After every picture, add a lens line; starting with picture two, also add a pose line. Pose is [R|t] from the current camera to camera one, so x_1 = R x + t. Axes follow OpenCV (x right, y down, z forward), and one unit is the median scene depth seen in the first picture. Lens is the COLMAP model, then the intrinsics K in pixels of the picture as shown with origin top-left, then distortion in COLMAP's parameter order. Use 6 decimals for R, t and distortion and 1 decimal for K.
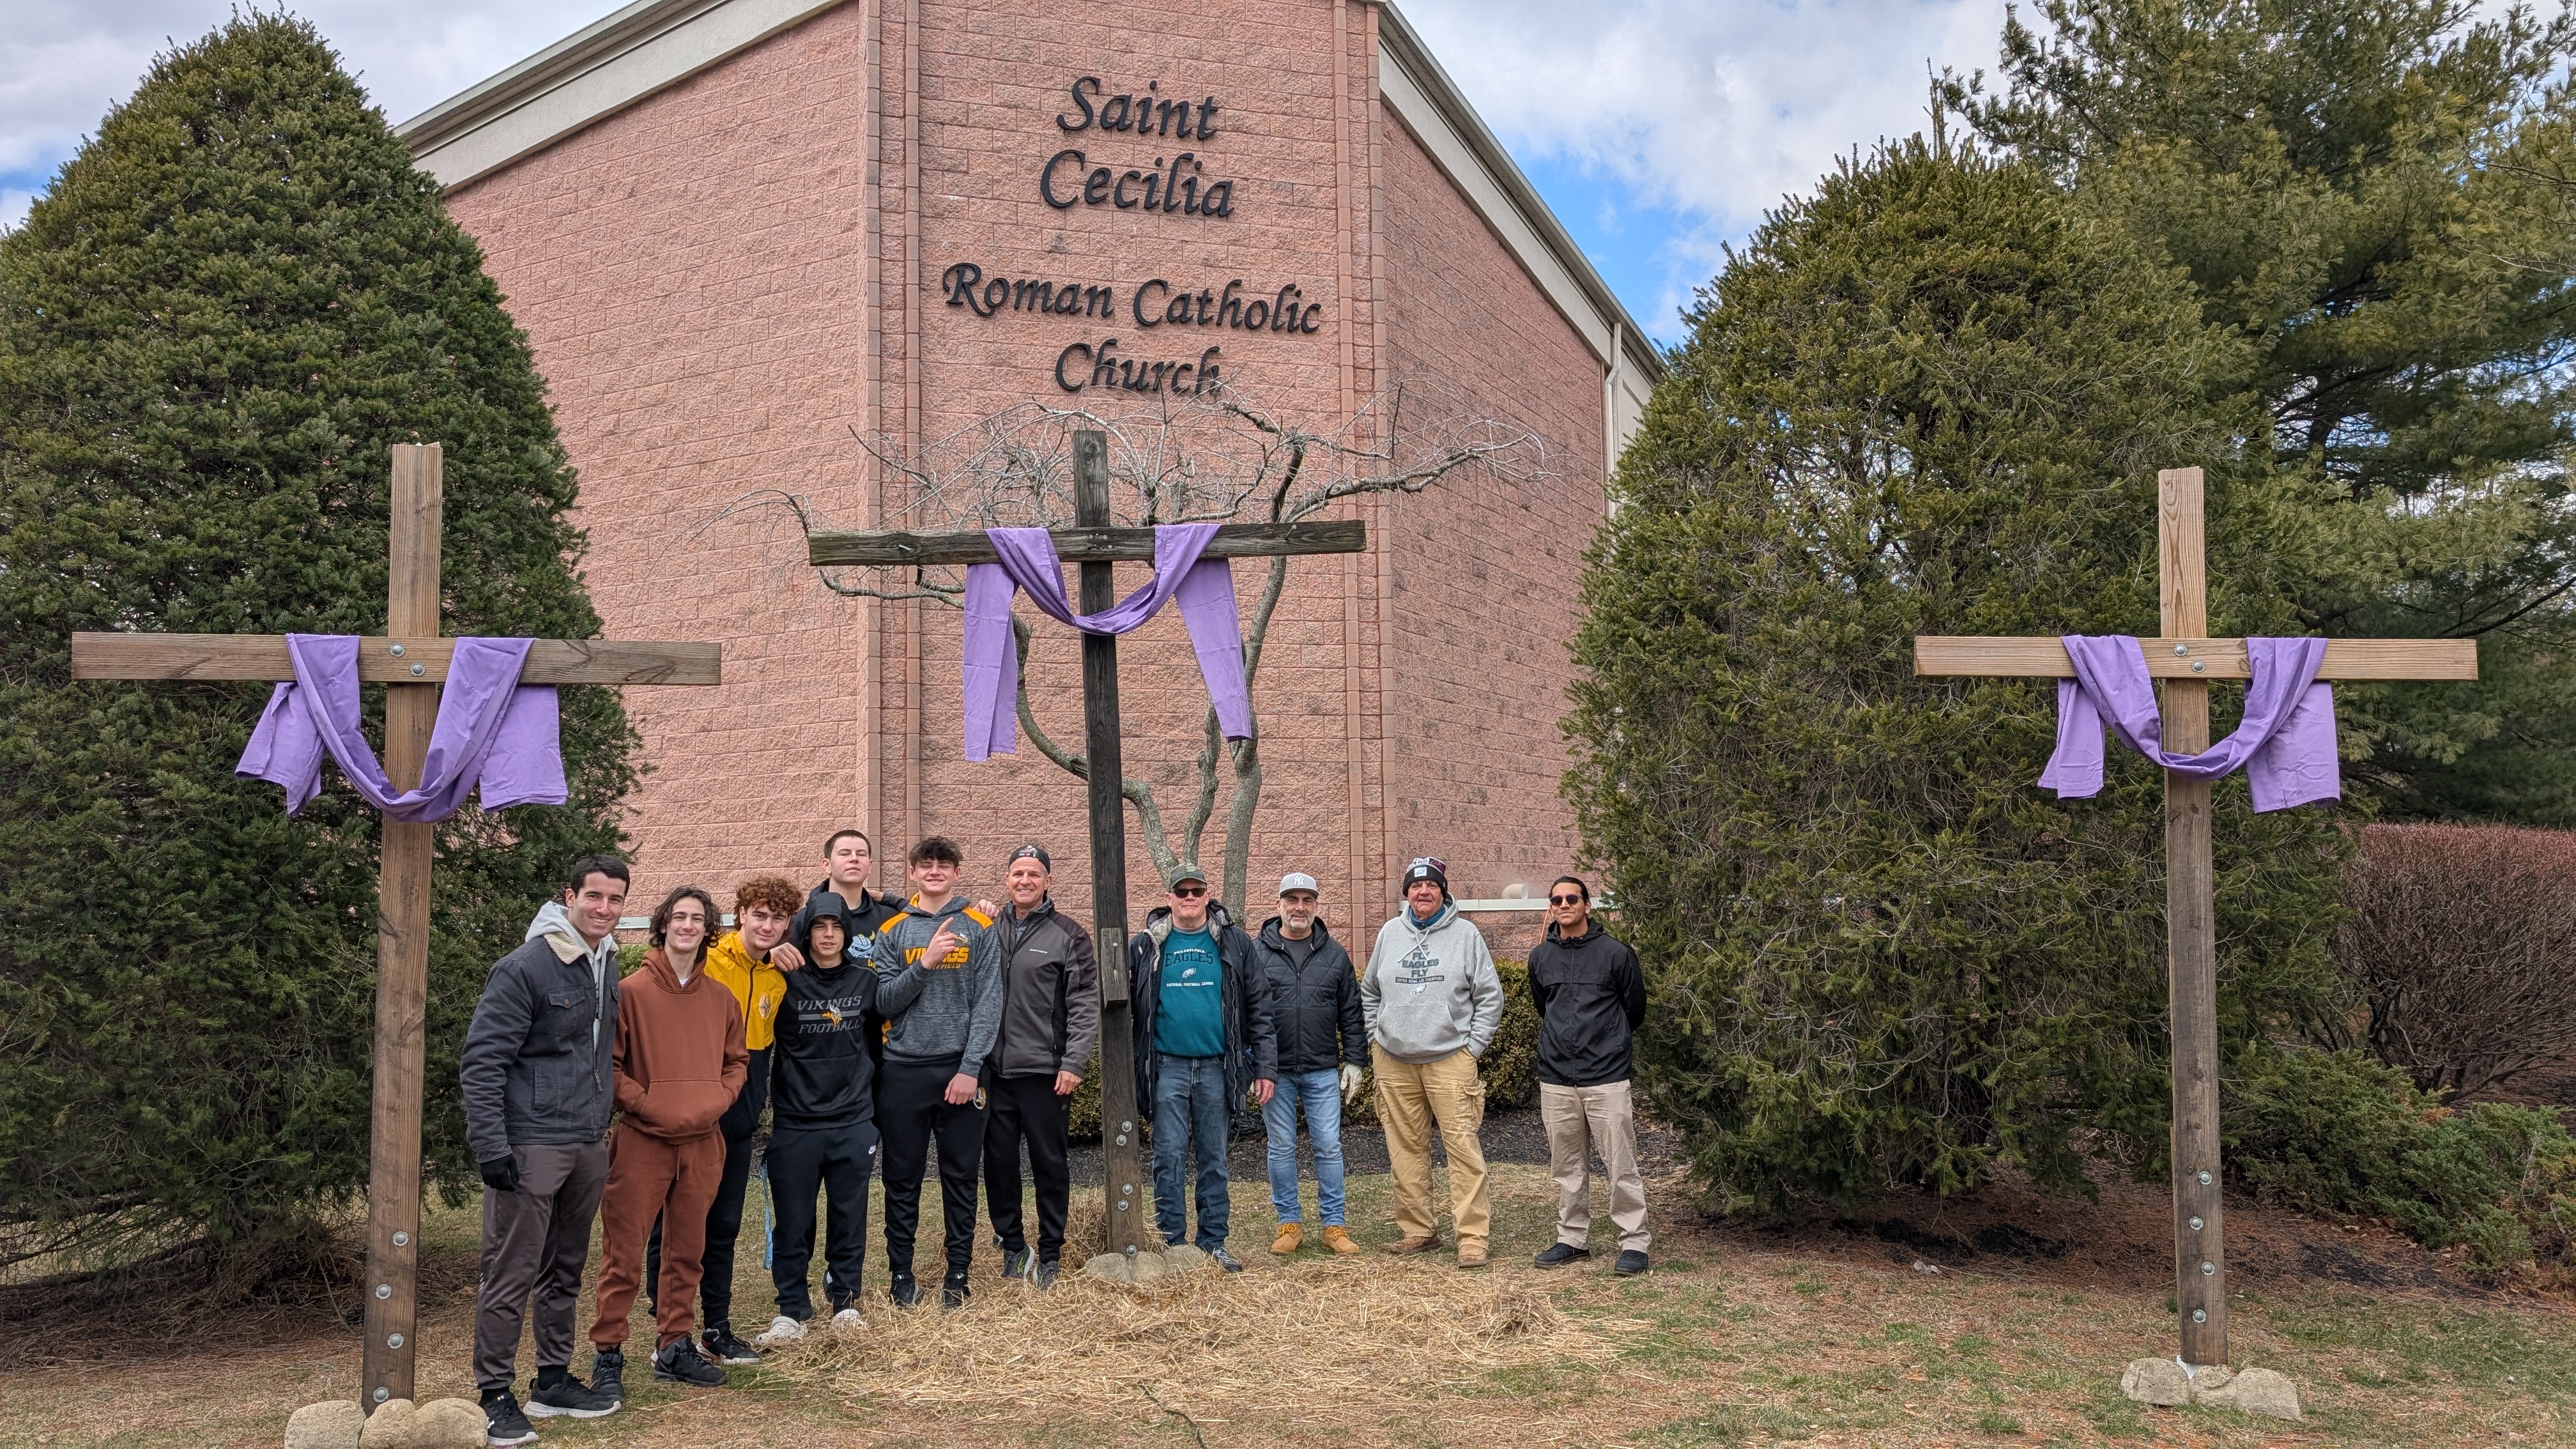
lens RADIAL K [[1863.5, 0, 1297.1], [0, 1863.5, 723.6], [0, 0, 1]] dist [-0.025346, -0.023001]
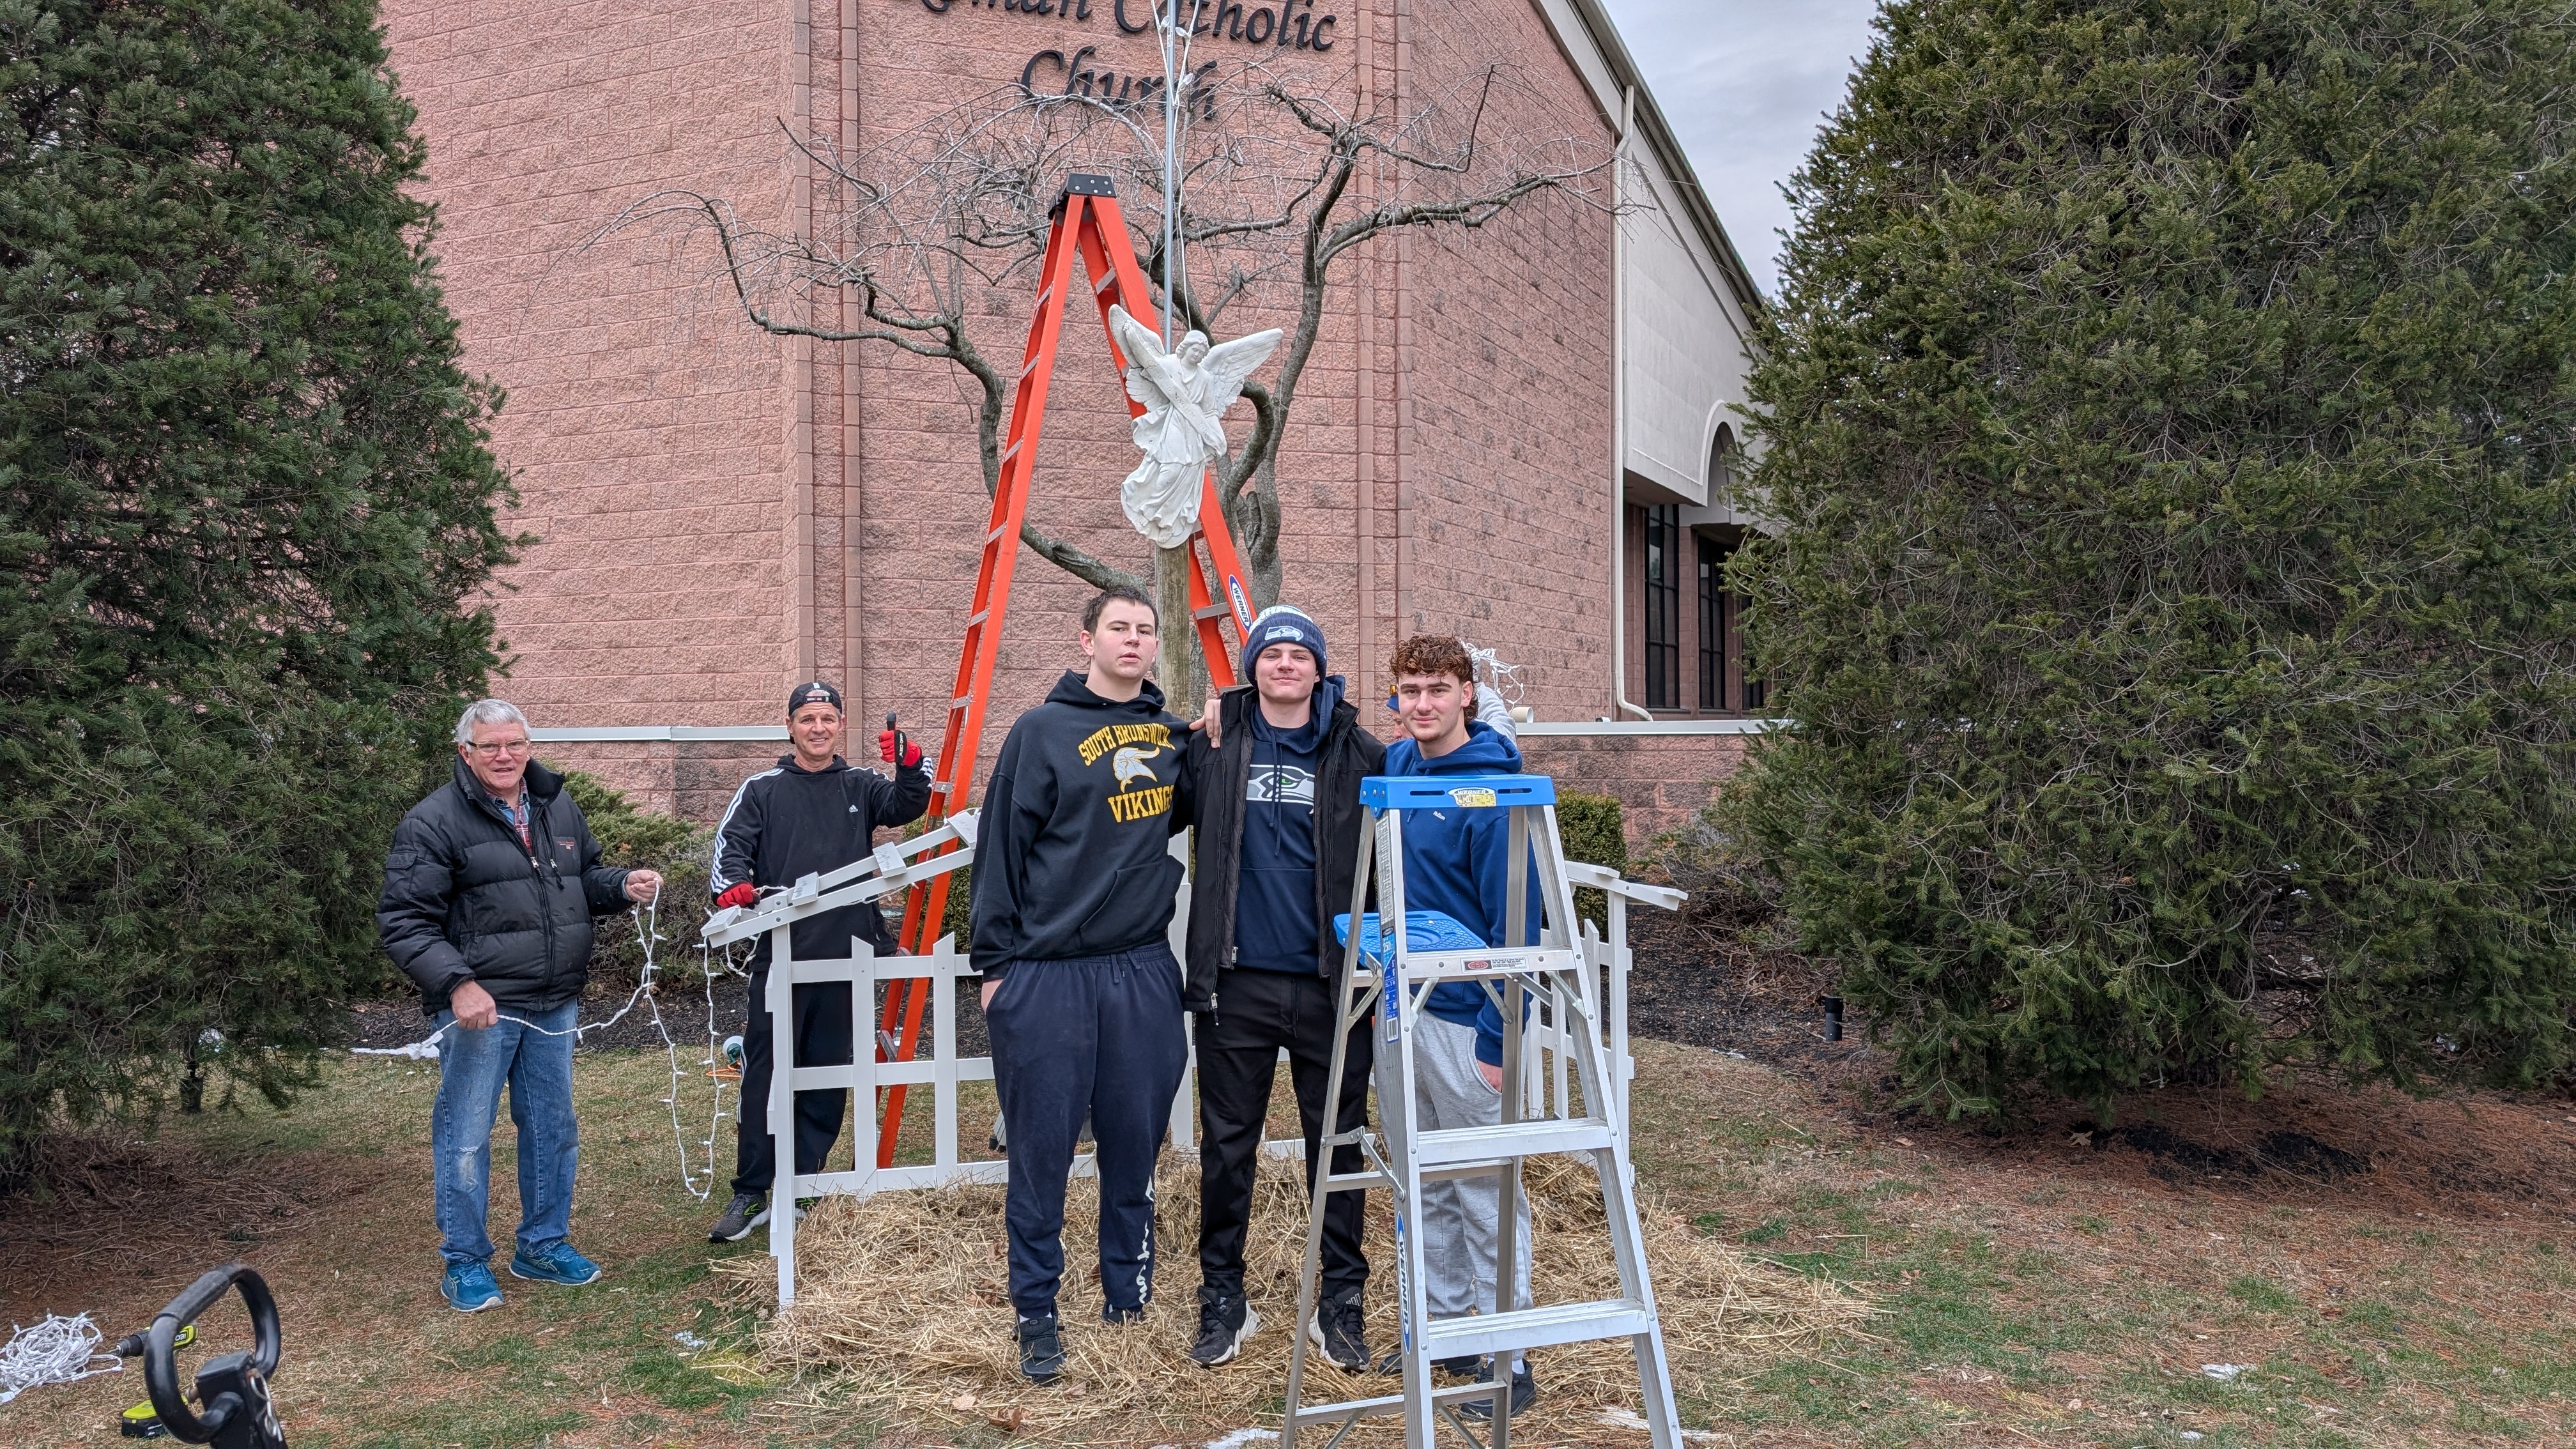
lens RADIAL K [[1863.5, 0, 1288.9], [0, 1863.5, 739.1], [0, 0, 1]] dist [-0.025346, -0.023001]
pose [[0.998778, 0.012416, 0.047830, -0.045519], [-0.017097, 0.994965, 0.098753, 0.017336], [-0.046363, -0.099450, 0.993962, 0.139539]]
